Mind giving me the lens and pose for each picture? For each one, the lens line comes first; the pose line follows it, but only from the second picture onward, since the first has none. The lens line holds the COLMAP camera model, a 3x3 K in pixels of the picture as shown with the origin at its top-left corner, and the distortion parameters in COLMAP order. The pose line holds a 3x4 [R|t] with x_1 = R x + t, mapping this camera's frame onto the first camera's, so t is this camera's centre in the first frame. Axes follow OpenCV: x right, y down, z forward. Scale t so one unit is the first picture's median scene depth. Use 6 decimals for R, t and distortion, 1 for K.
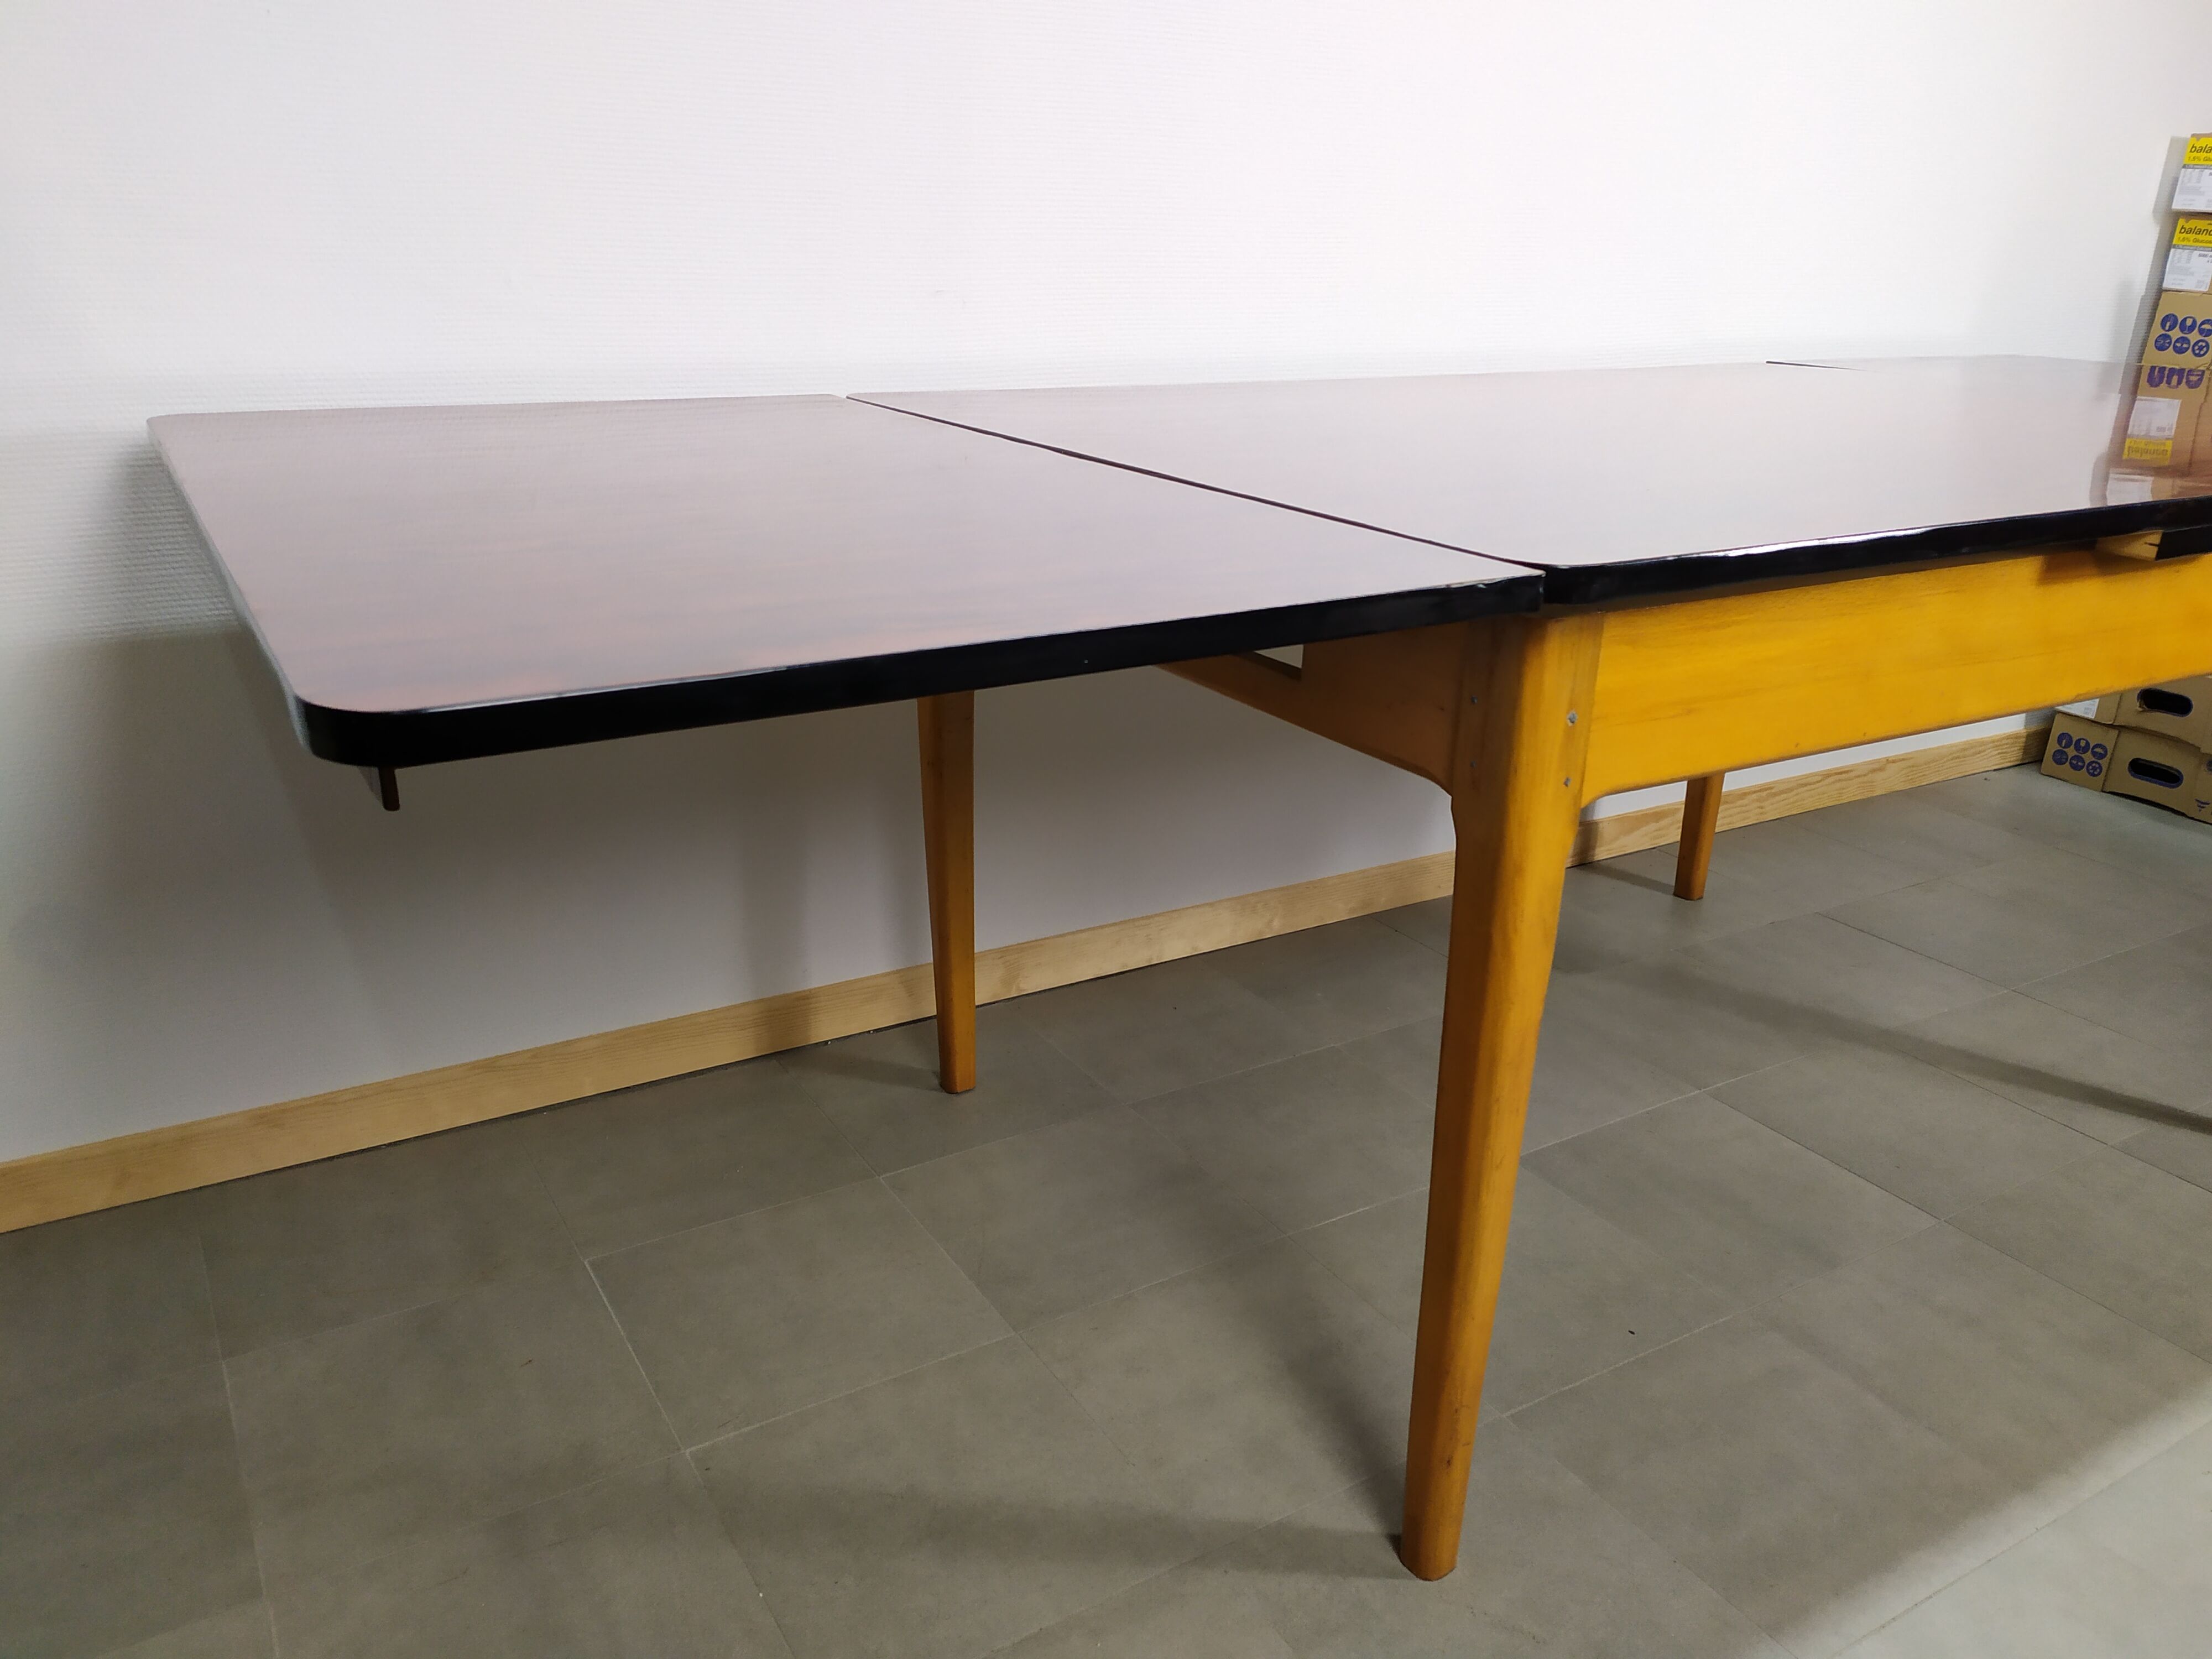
lens RADIAL K [[1655.8, 0, 1104.9], [0, 1655.8, 847.0], [0, 0, 1]] dist [0.037534, -0.042584]
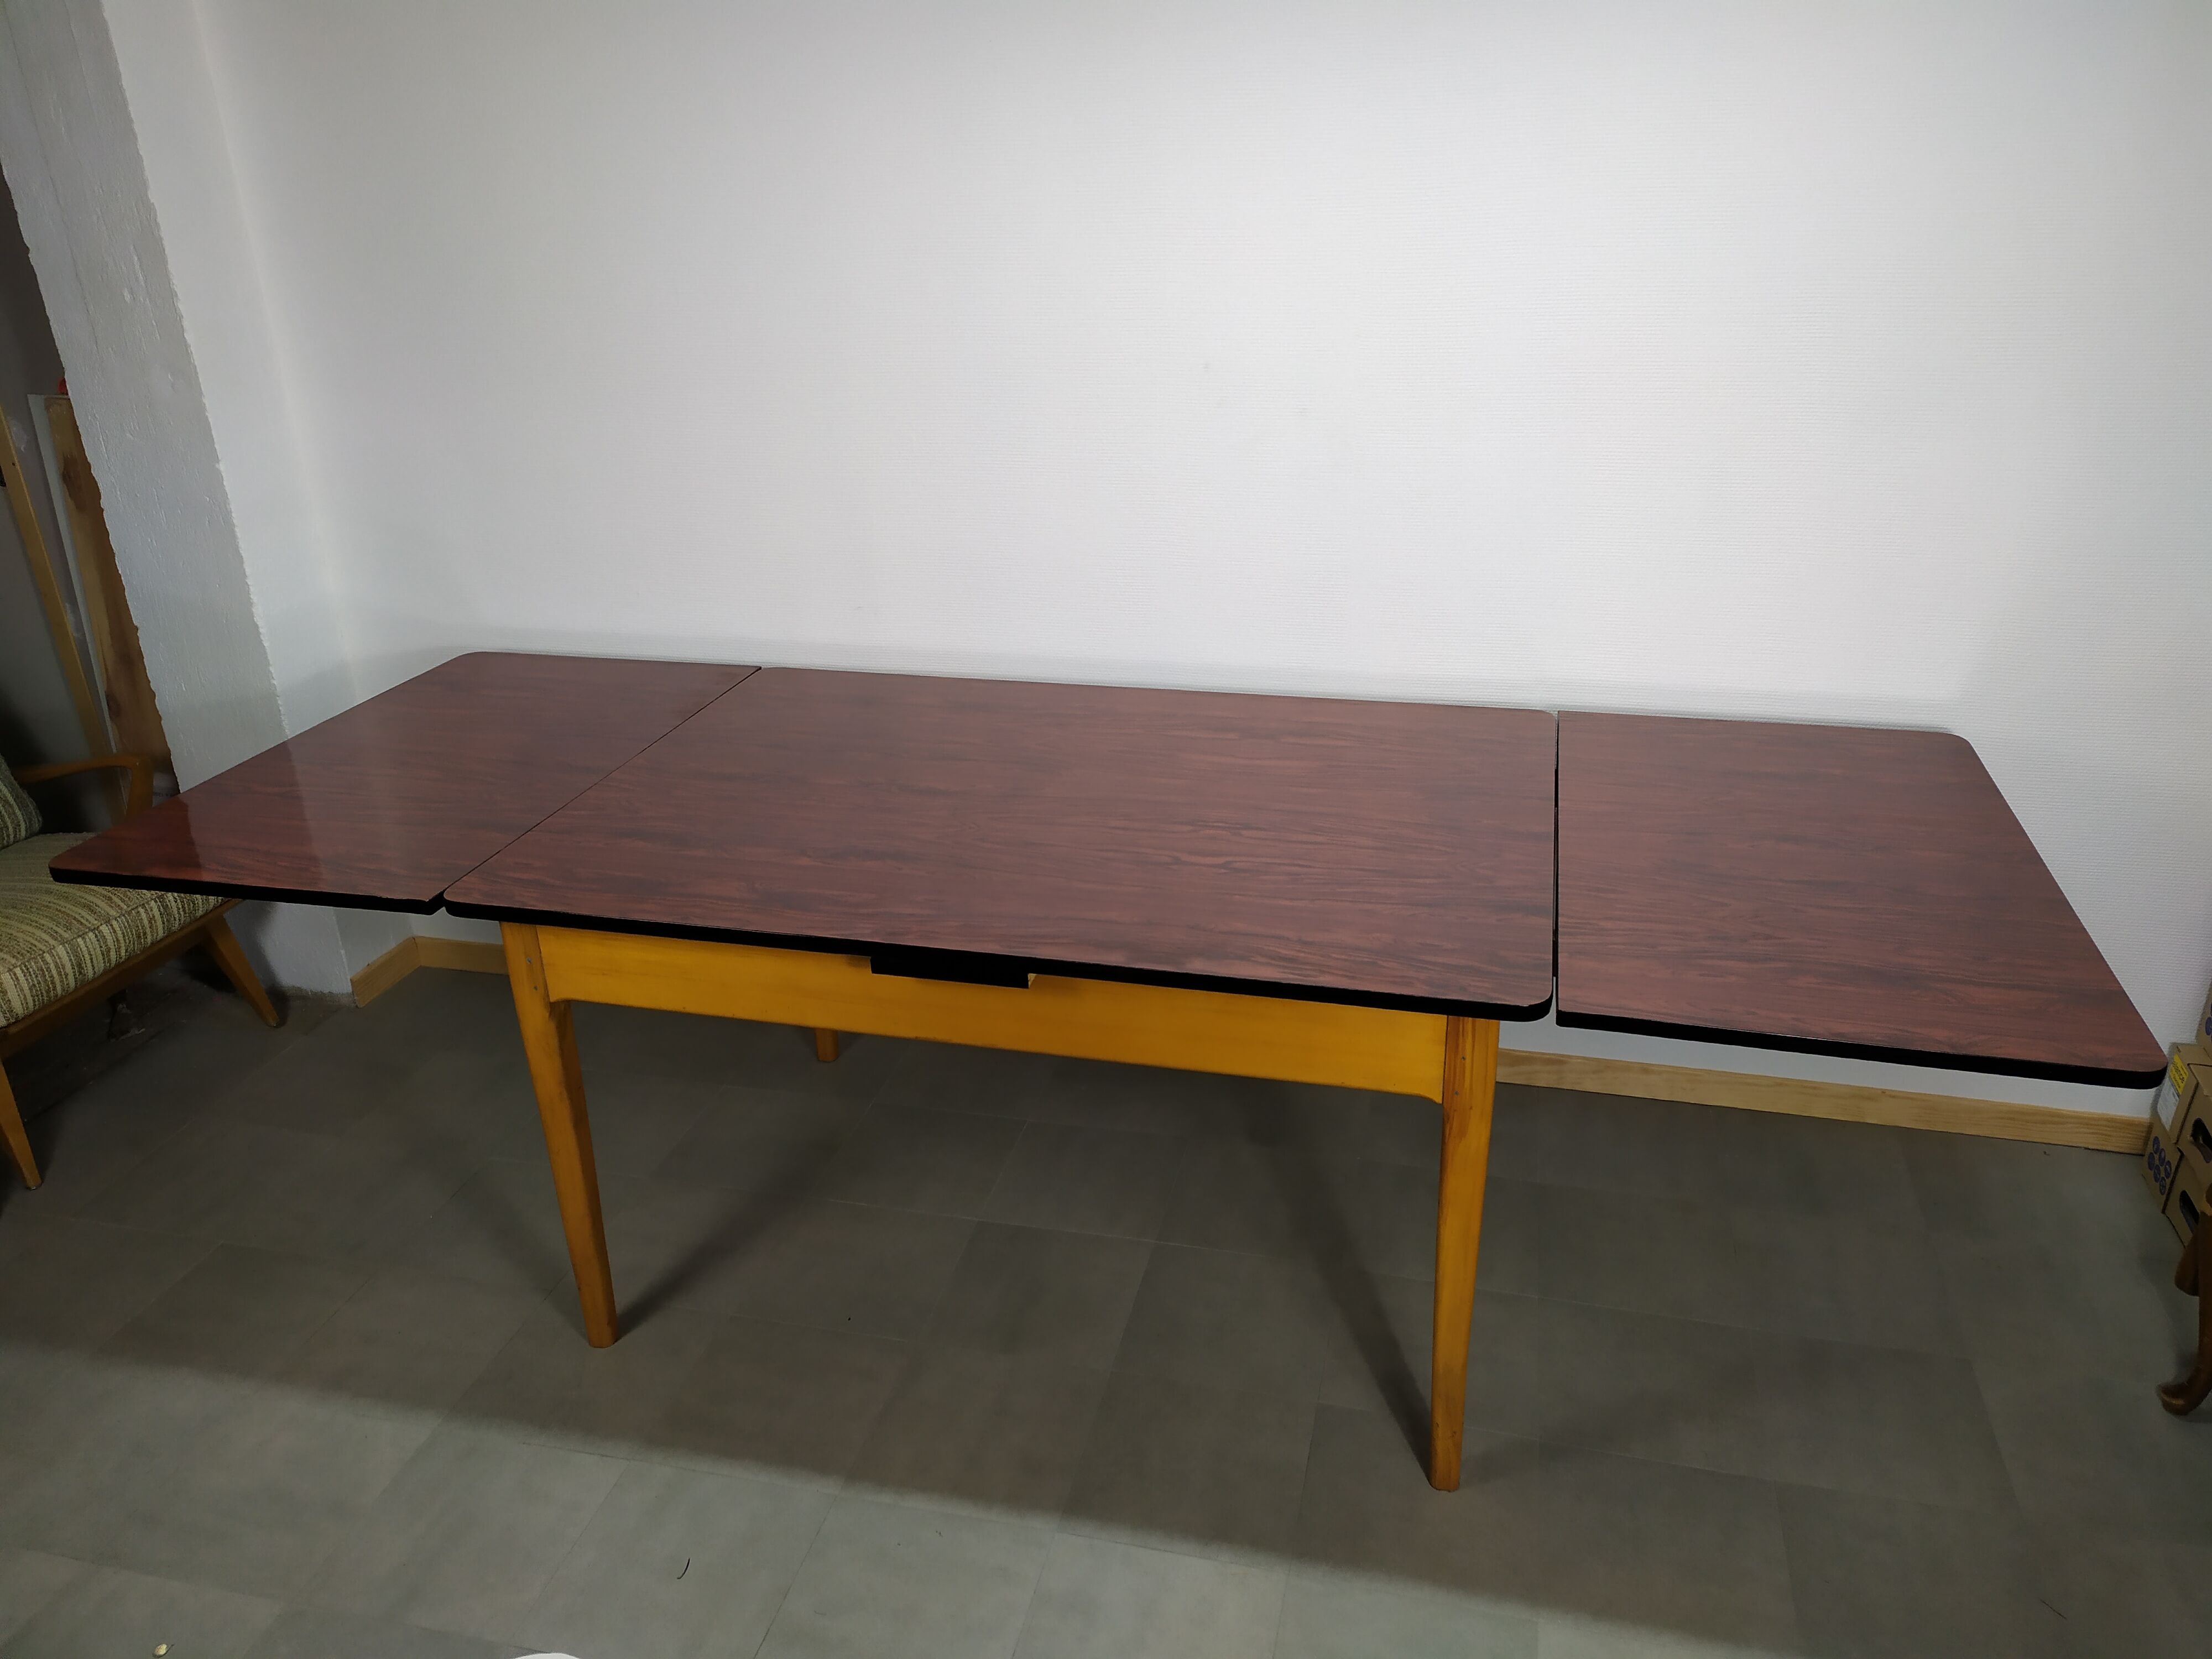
lens RADIAL K [[1655.8, 0, 1104.9], [0, 1655.8, 847.0], [0, 0, 1]] dist [0.037534, -0.042584]
pose [[0.701513, 0.252489, -0.666430, 1.108285], [-0.208318, 0.966942, 0.147058, -0.347463], [0.681530, 0.035666, 0.730921, -0.047762]]
